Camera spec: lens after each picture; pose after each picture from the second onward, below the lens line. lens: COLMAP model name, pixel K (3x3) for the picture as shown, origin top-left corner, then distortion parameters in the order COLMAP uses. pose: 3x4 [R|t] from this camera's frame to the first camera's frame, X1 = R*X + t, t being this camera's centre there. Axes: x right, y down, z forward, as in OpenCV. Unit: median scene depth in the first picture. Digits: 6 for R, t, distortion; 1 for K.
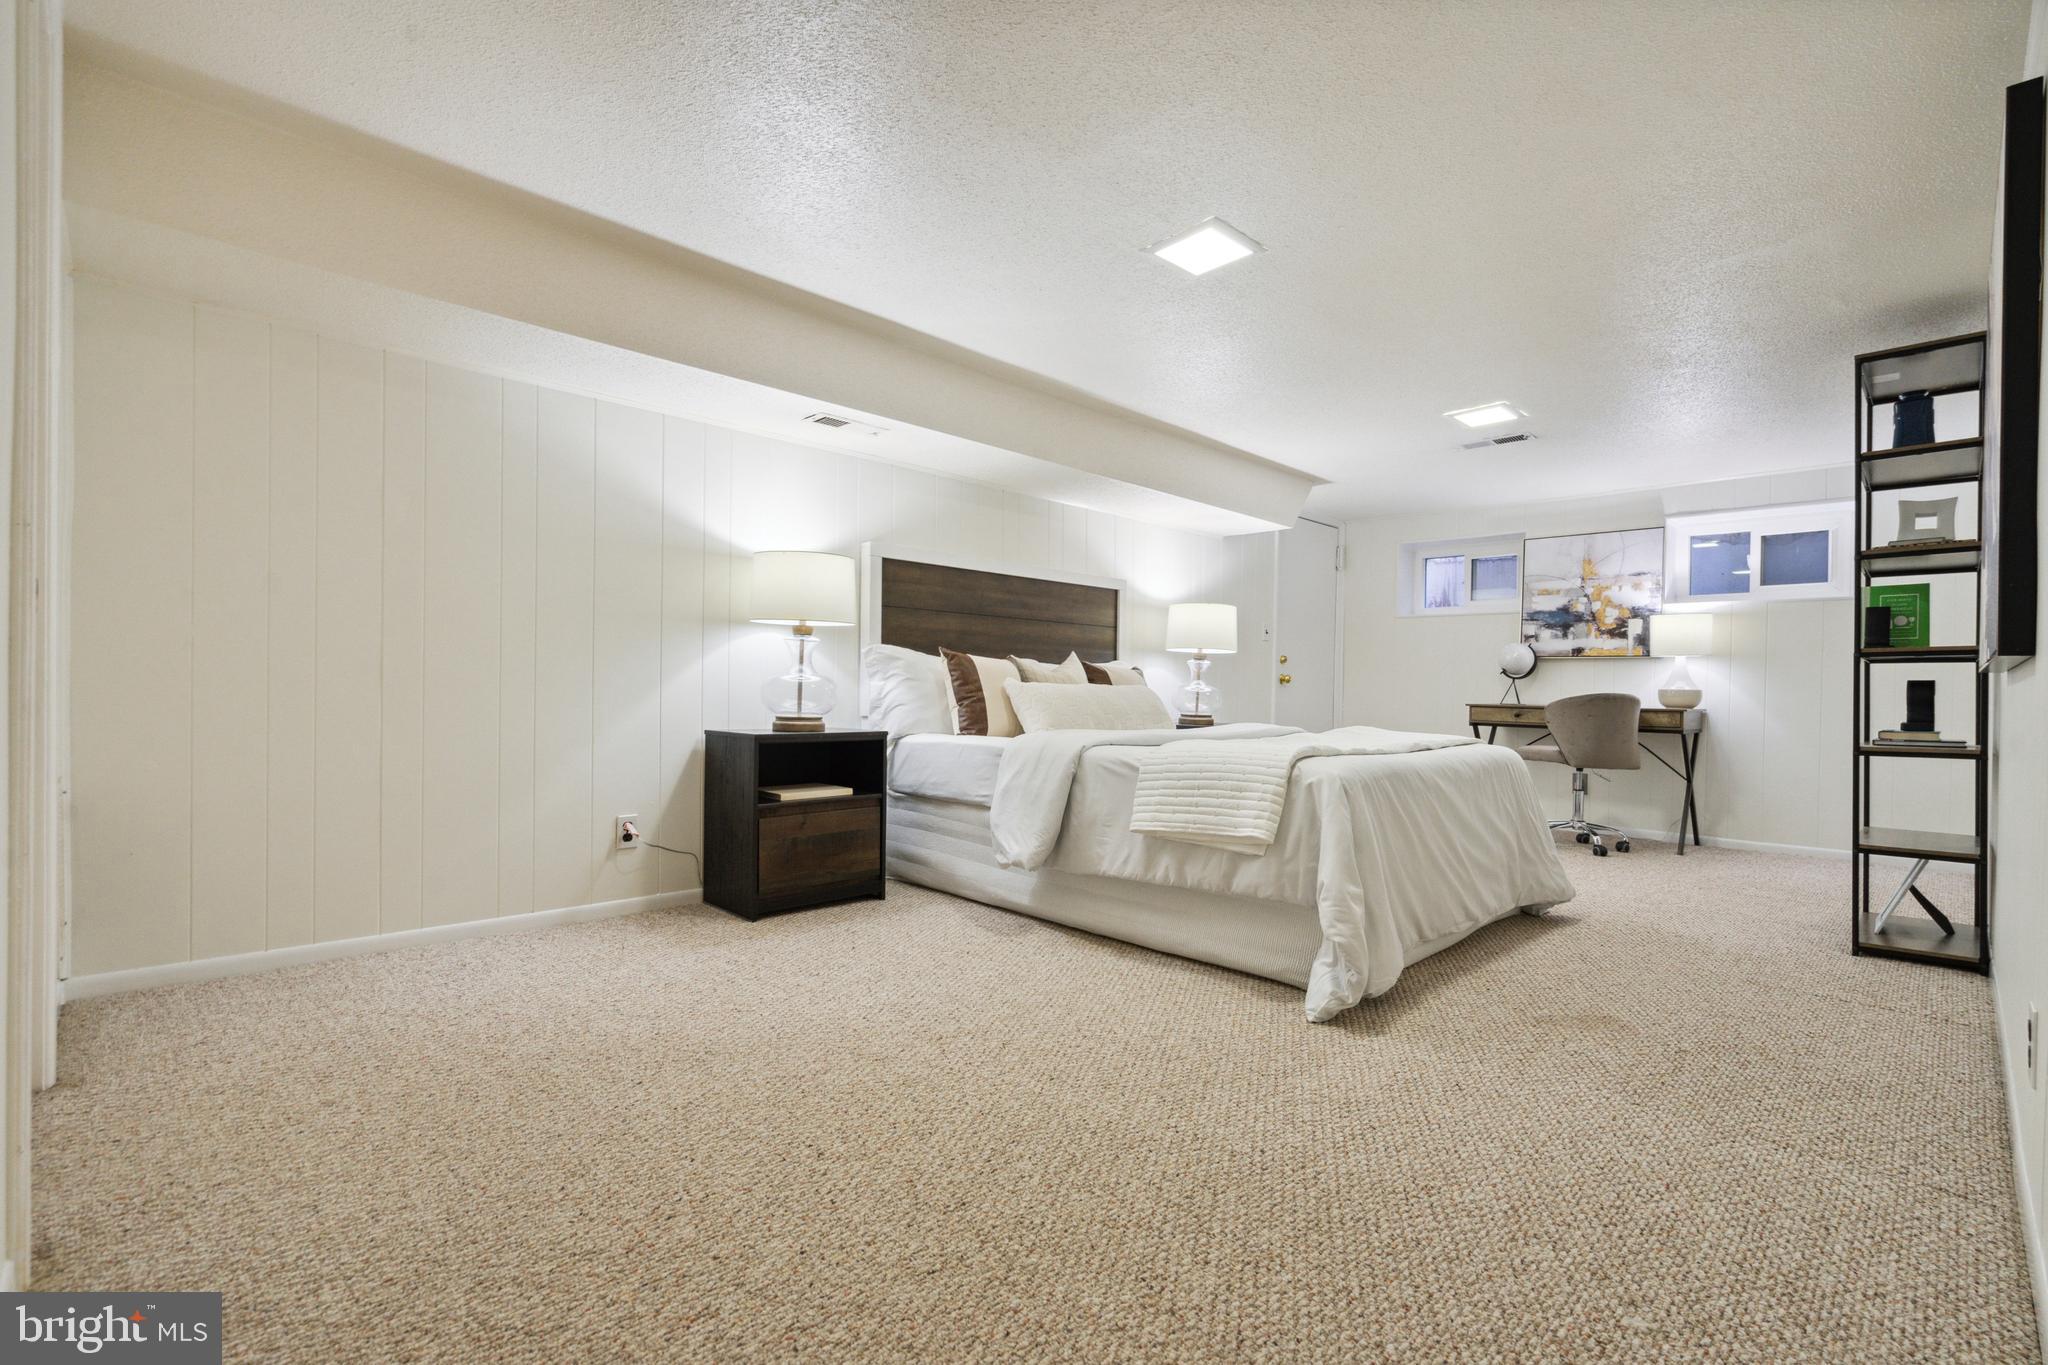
lens RADIAL K [[939.2, 0, 1019.9], [0, 939.2, 682.5], [0, 0, 1]] dist [-0.005092, 0.001949]
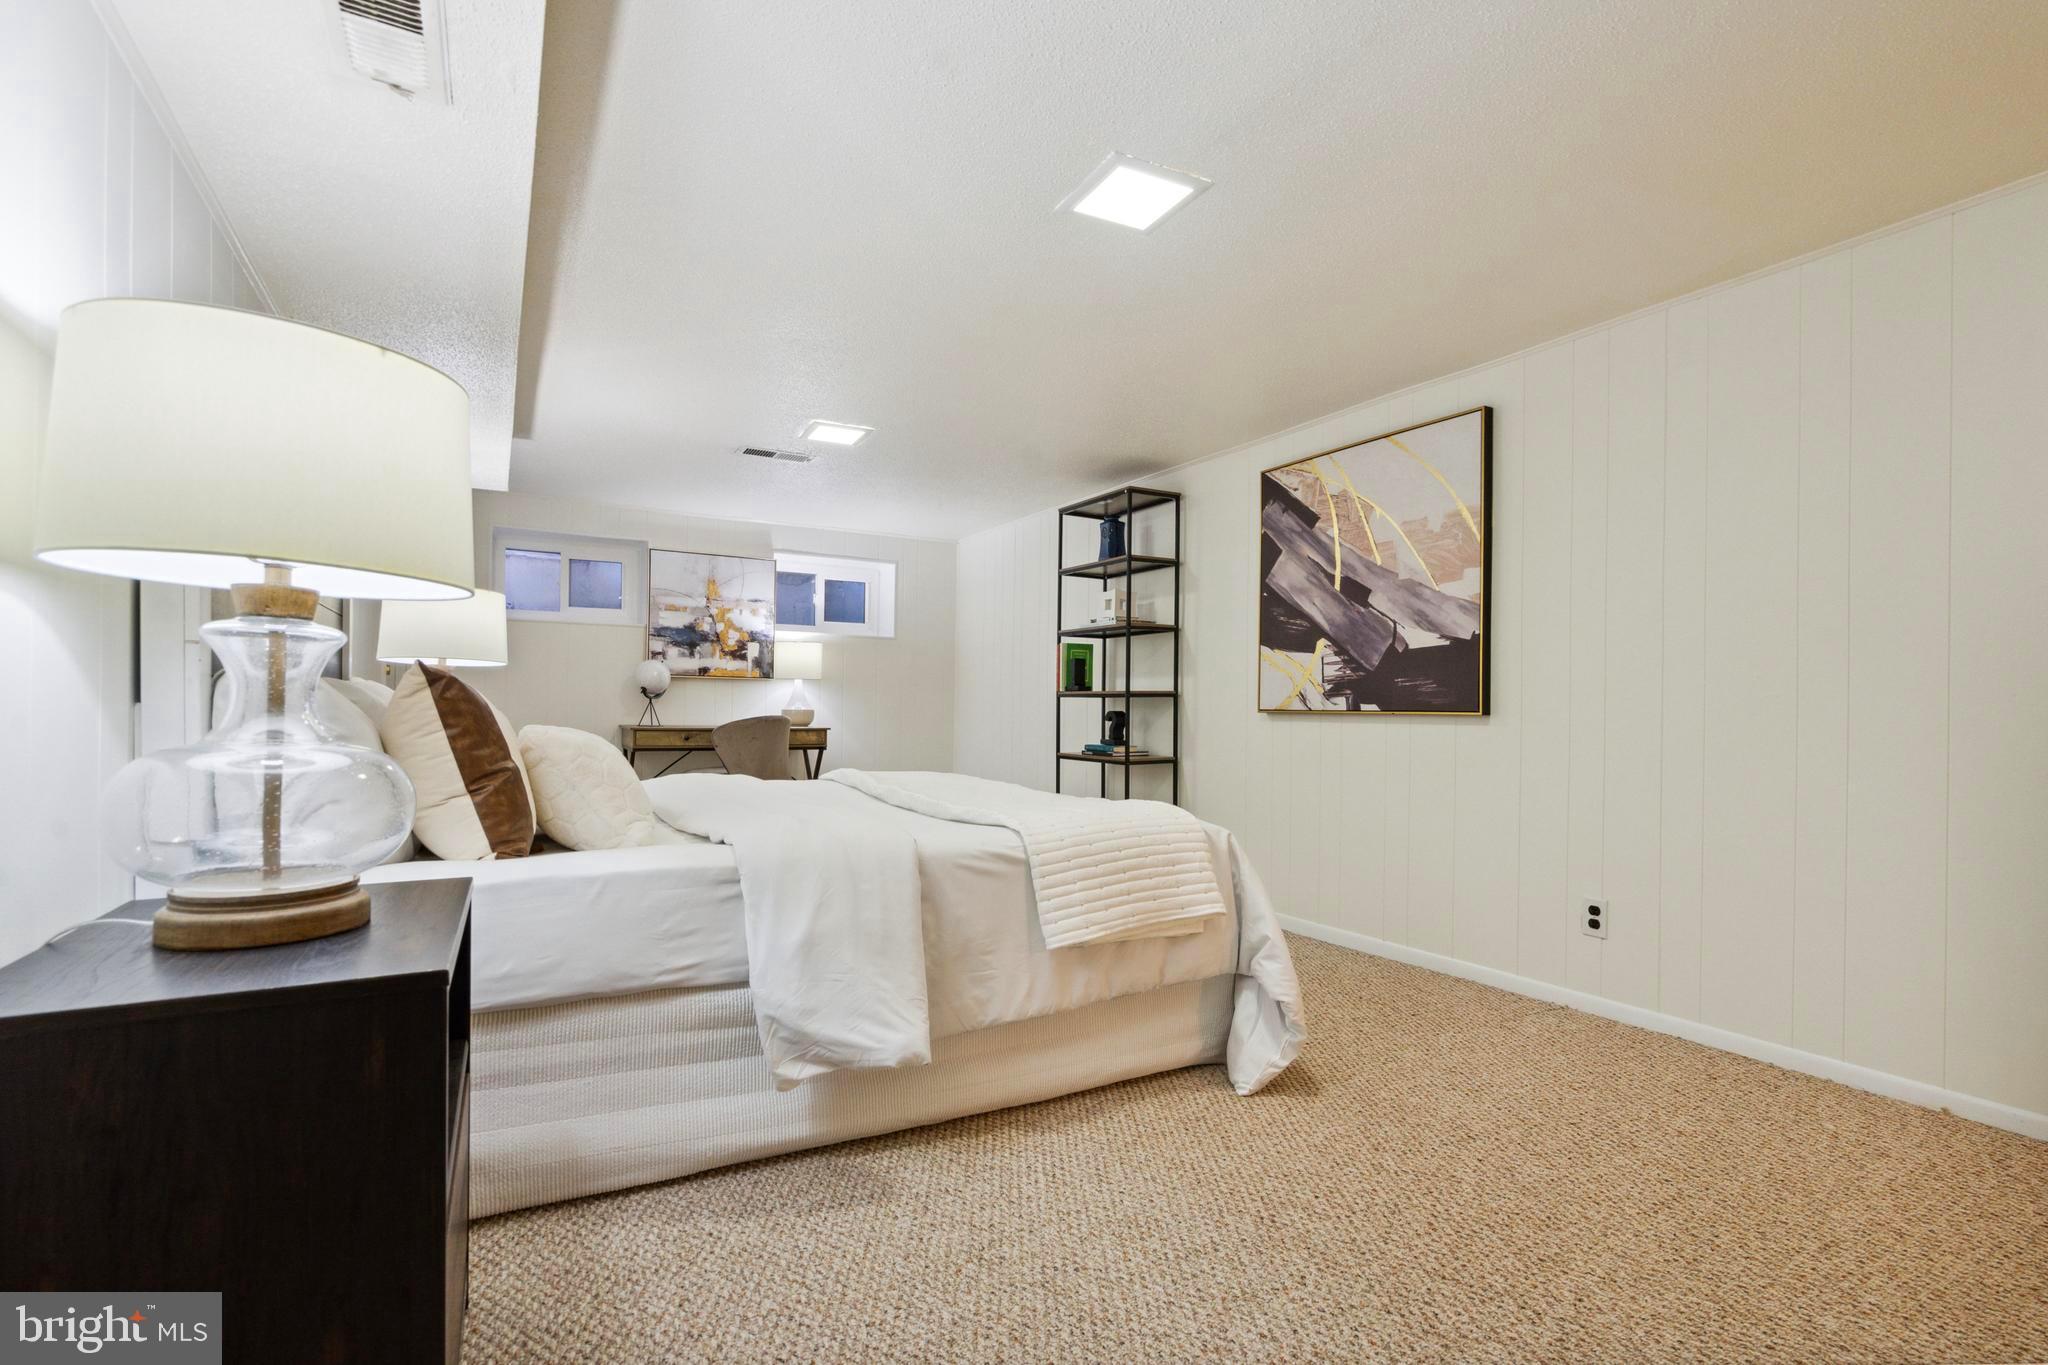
lens RADIAL K [[939.2, 0, 1031.4], [0, 939.2, 695.5], [0, 0, 1]] dist [-0.005092, 0.001949]
pose [[0.258788, -0.002488, 0.965931, -0.299022], [-0.014296, 0.999877, 0.006406, -0.019895], [-0.965828, -0.015467, 0.258720, 0.433801]]
